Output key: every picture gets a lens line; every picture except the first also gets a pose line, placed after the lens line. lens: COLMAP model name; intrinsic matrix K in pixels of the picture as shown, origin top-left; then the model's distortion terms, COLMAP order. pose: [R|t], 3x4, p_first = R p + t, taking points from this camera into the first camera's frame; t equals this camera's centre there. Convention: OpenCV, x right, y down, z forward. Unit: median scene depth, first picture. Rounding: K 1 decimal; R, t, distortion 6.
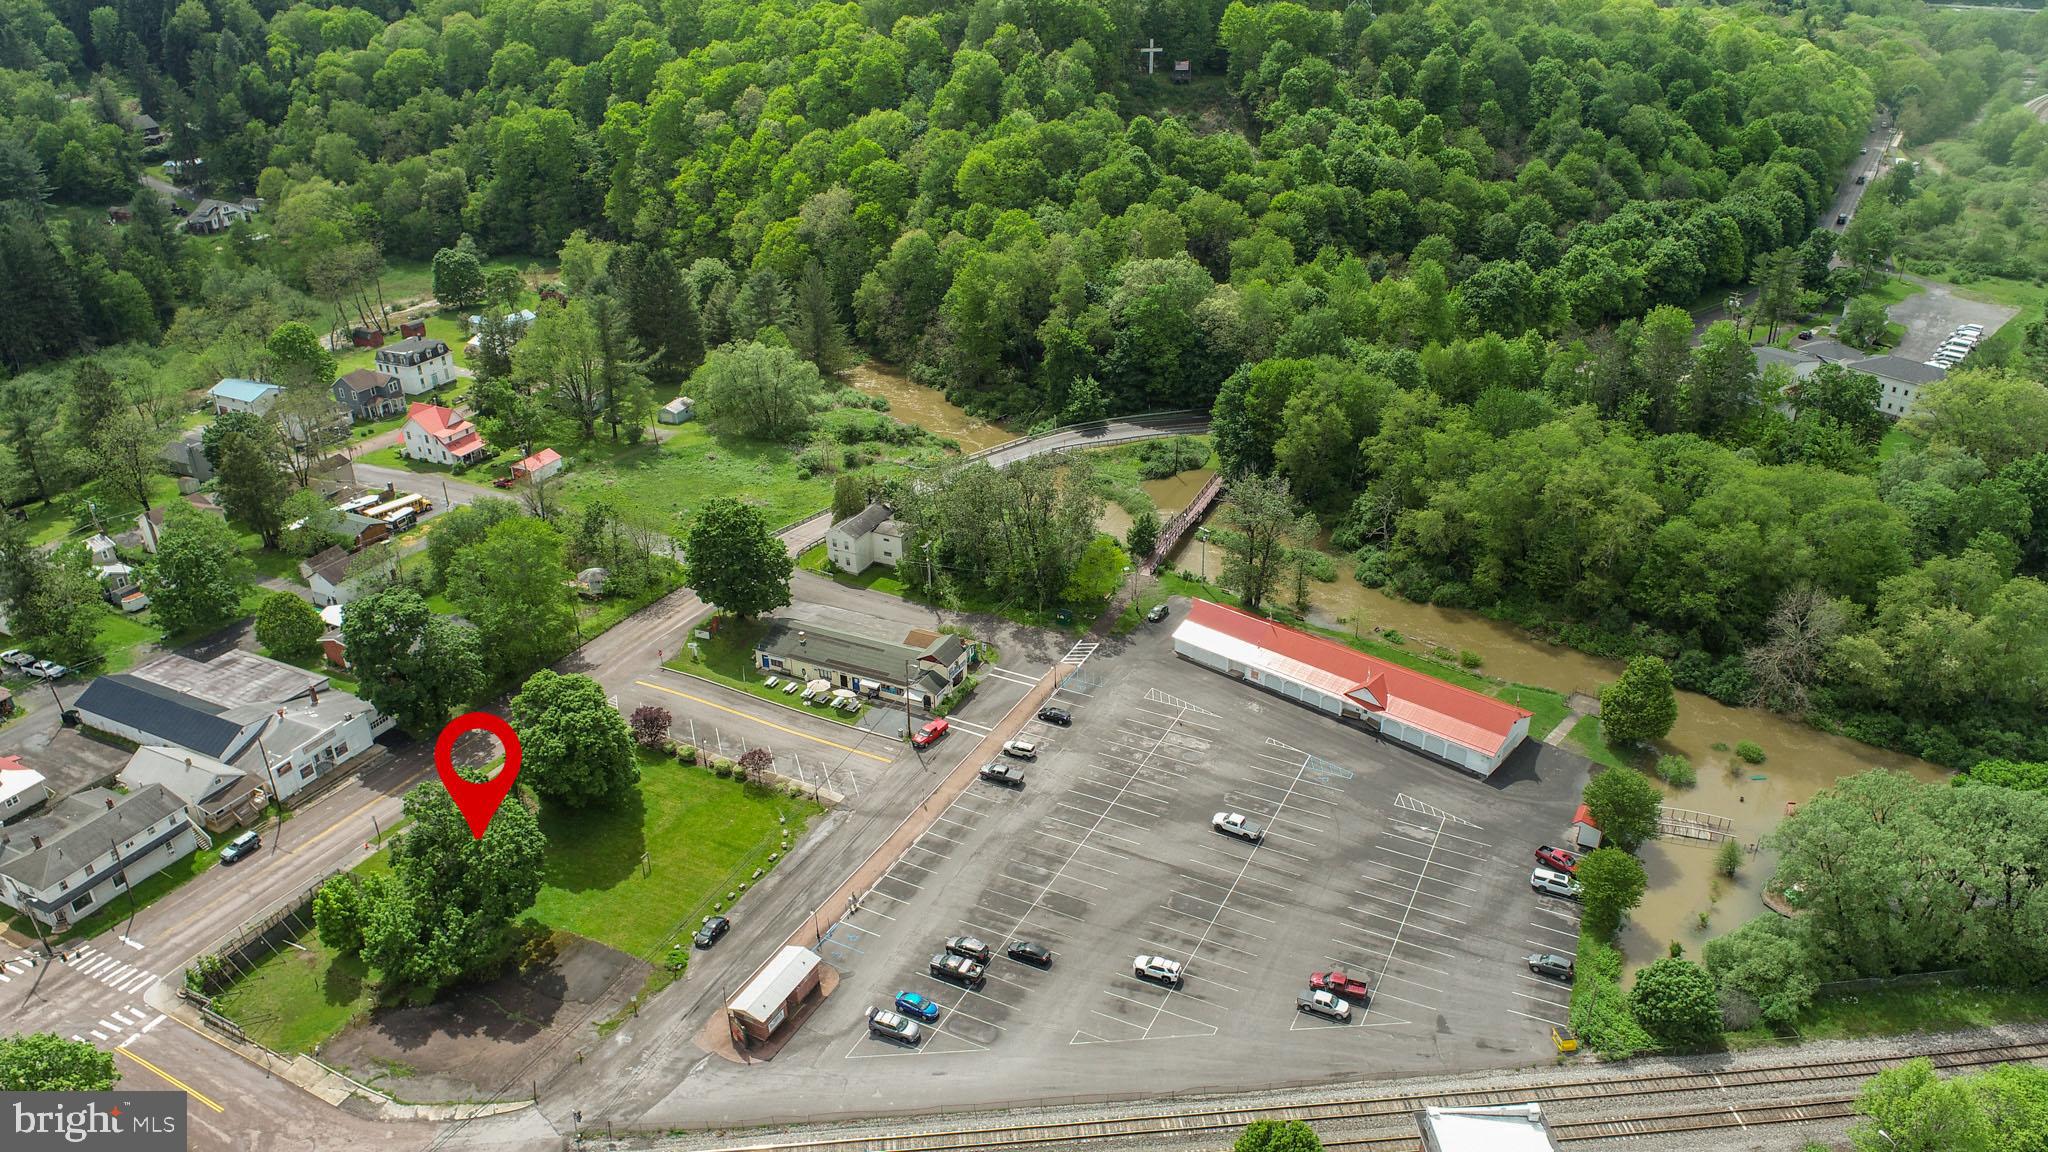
lens RADIAL K [[1386.3, 0, 1024.3], [0, 1386.3, 578.5], [0, 0, 1]] dist [-0.013960, 0.007047]
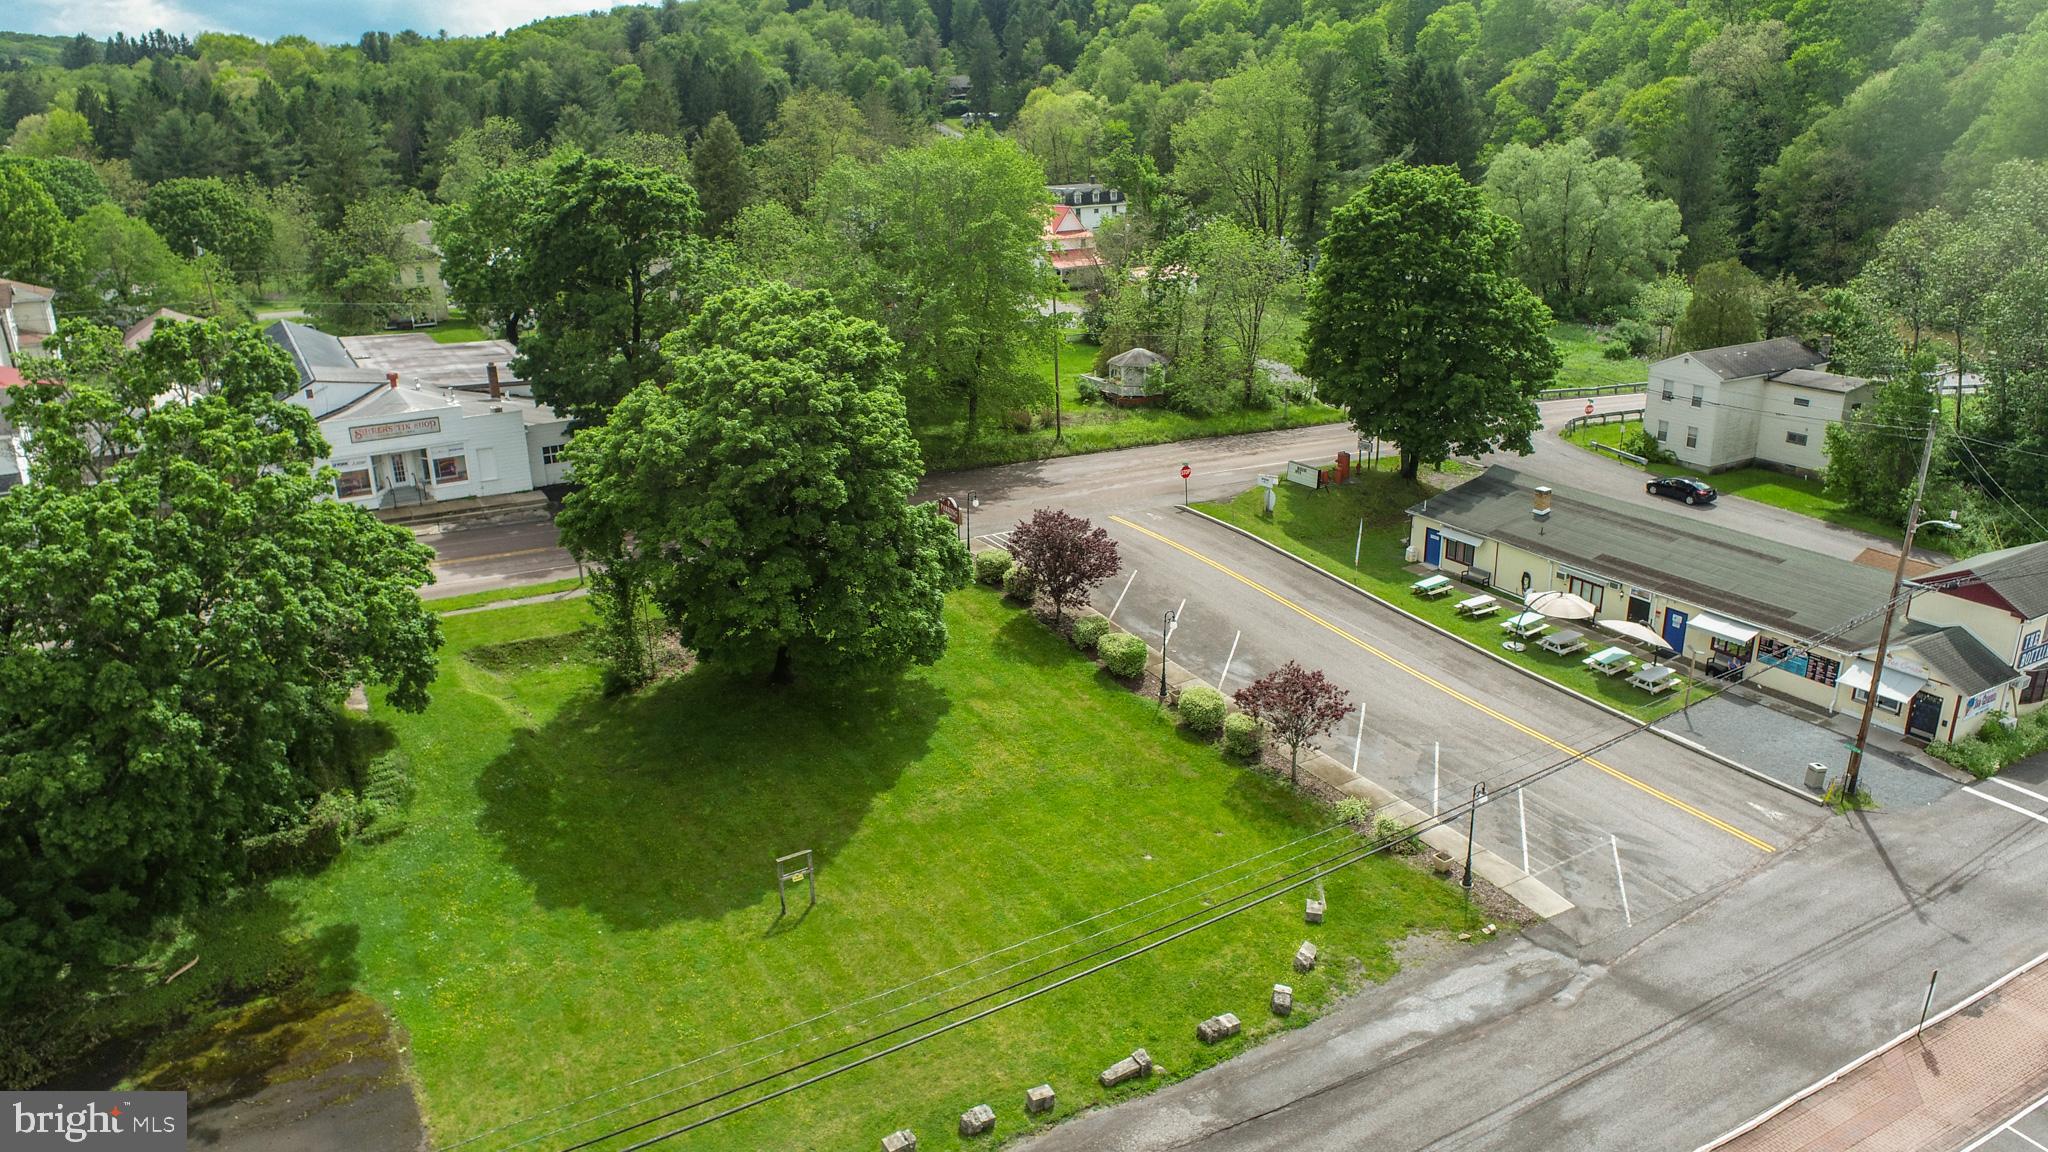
lens RADIAL K [[1386.3, 0, 1024.3], [0, 1386.3, 578.5], [0, 0, 1]] dist [-0.013960, 0.007047]
pose [[0.834400, 0.184769, -0.519266, -0.079001], [-0.248314, 0.967124, -0.054882, 0.118775], [0.492054, 0.174734, 0.852849, 0.615736]]
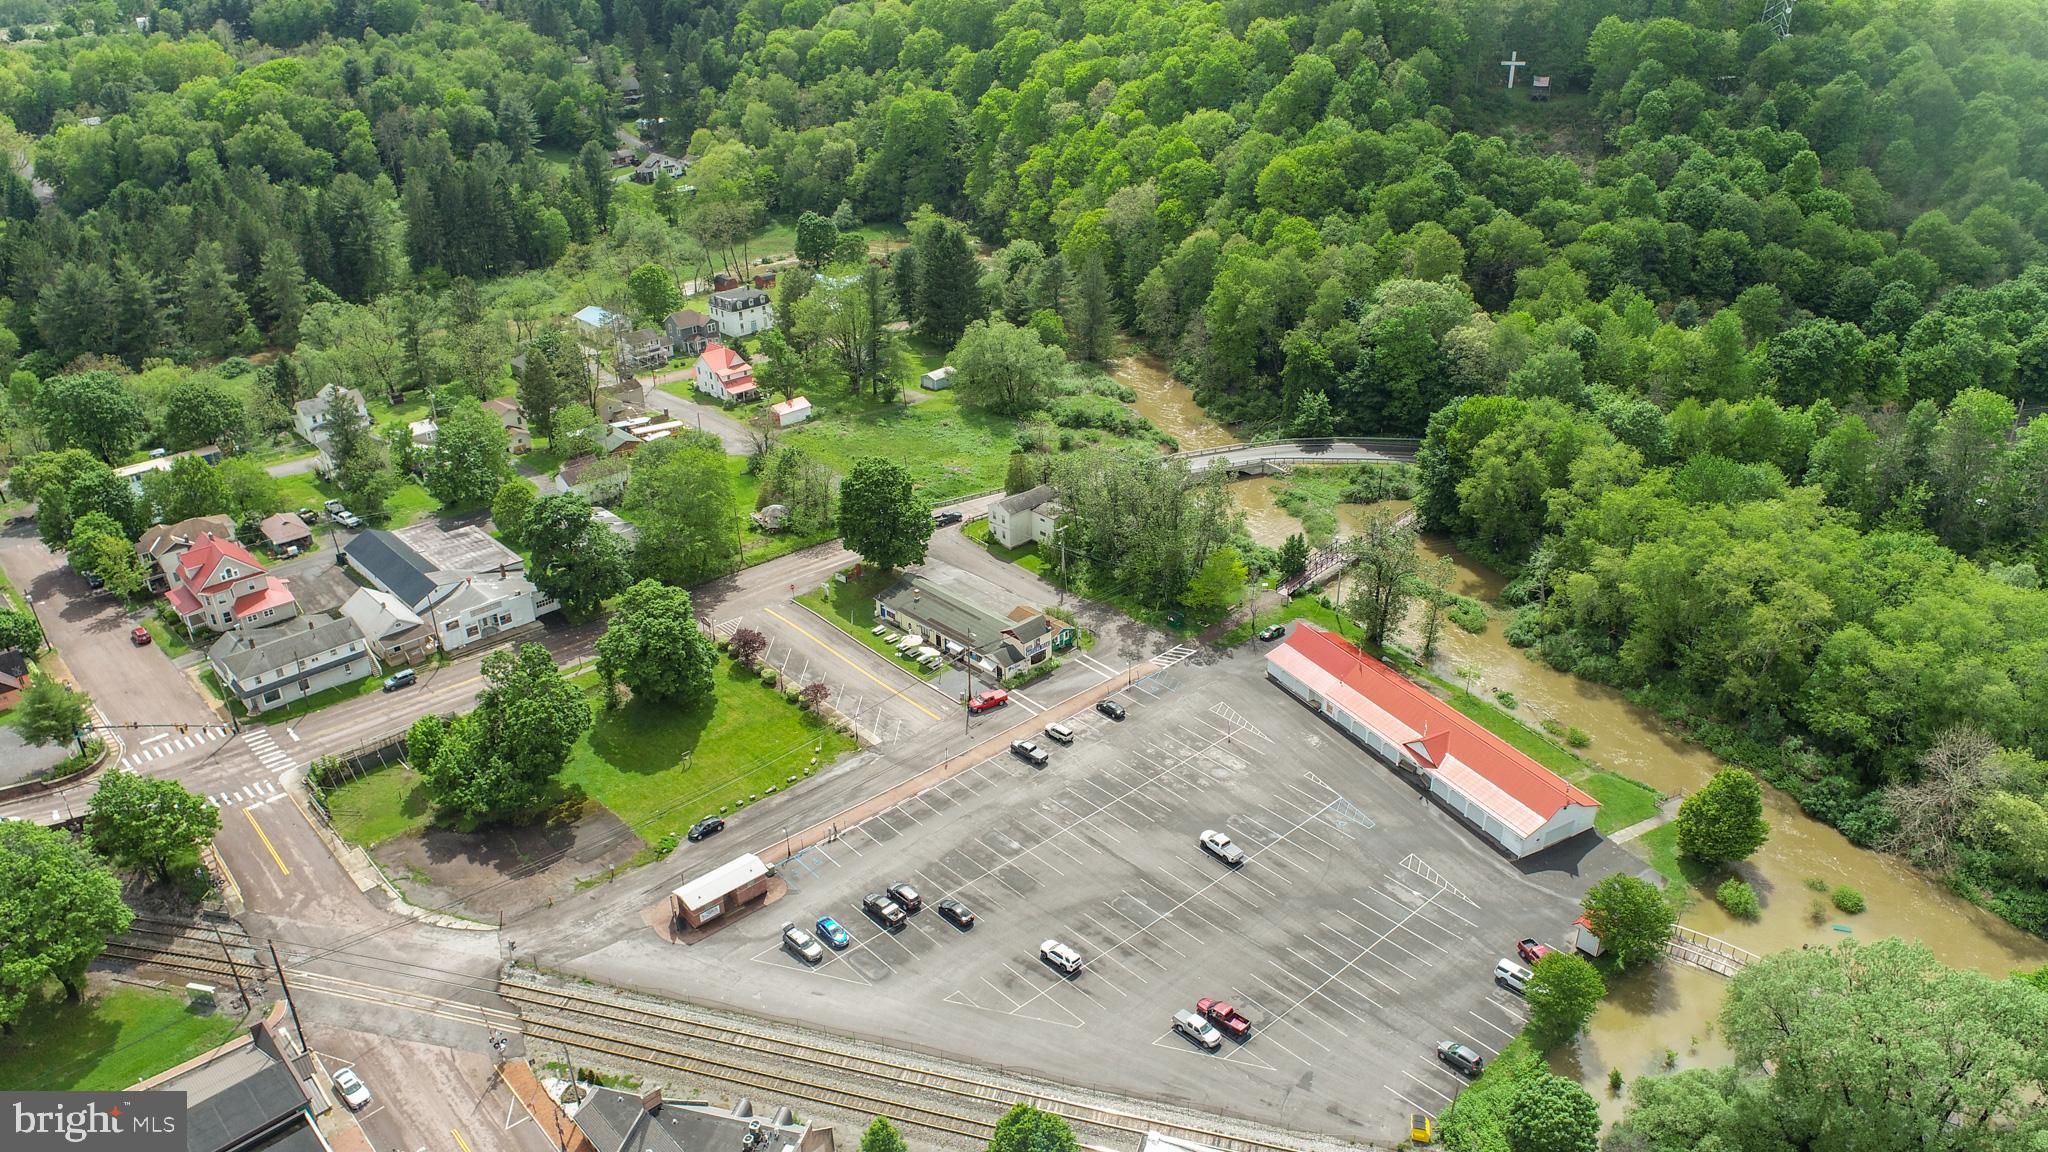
lens RADIAL K [[1386.3, 0, 1024.3], [0, 1386.3, 578.5], [0, 0, 1]] dist [-0.013960, 0.007047]
pose [[0.936681, 0.161418, -0.310761, 0.249613], [-0.160274, 0.986635, 0.029396, -0.014722], [0.311353, 0.022272, 0.950033, 0.006548]]
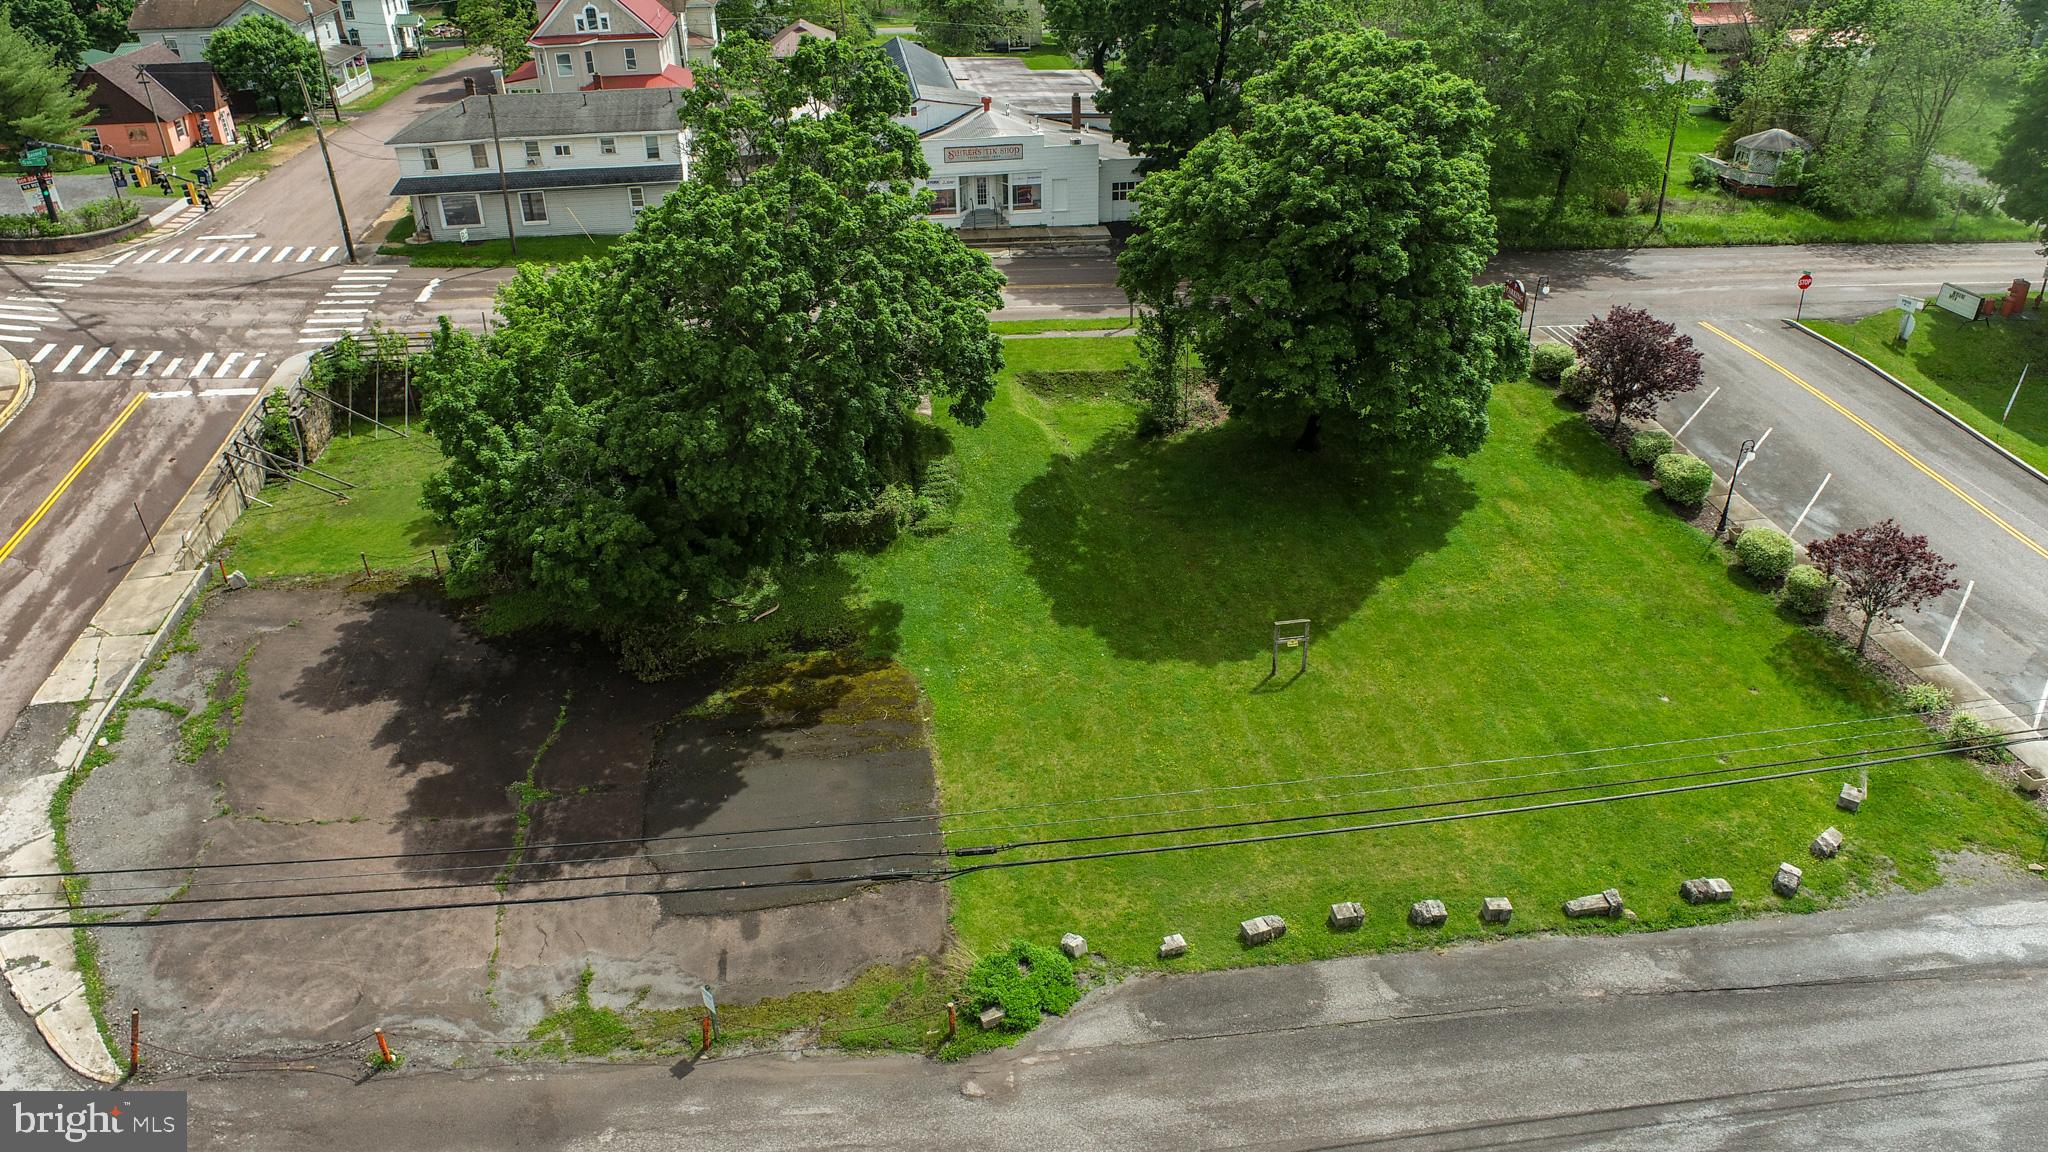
lens RADIAL K [[1386.3, 0, 1024.3], [0, 1386.3, 578.5], [0, 0, 1]] dist [-0.013960, 0.007047]
pose [[0.552037, 0.409332, -0.726431, -0.079501], [-0.372532, 0.900500, 0.224318, 0.117851], [0.745972, 0.146787, 0.649599, 0.613830]]
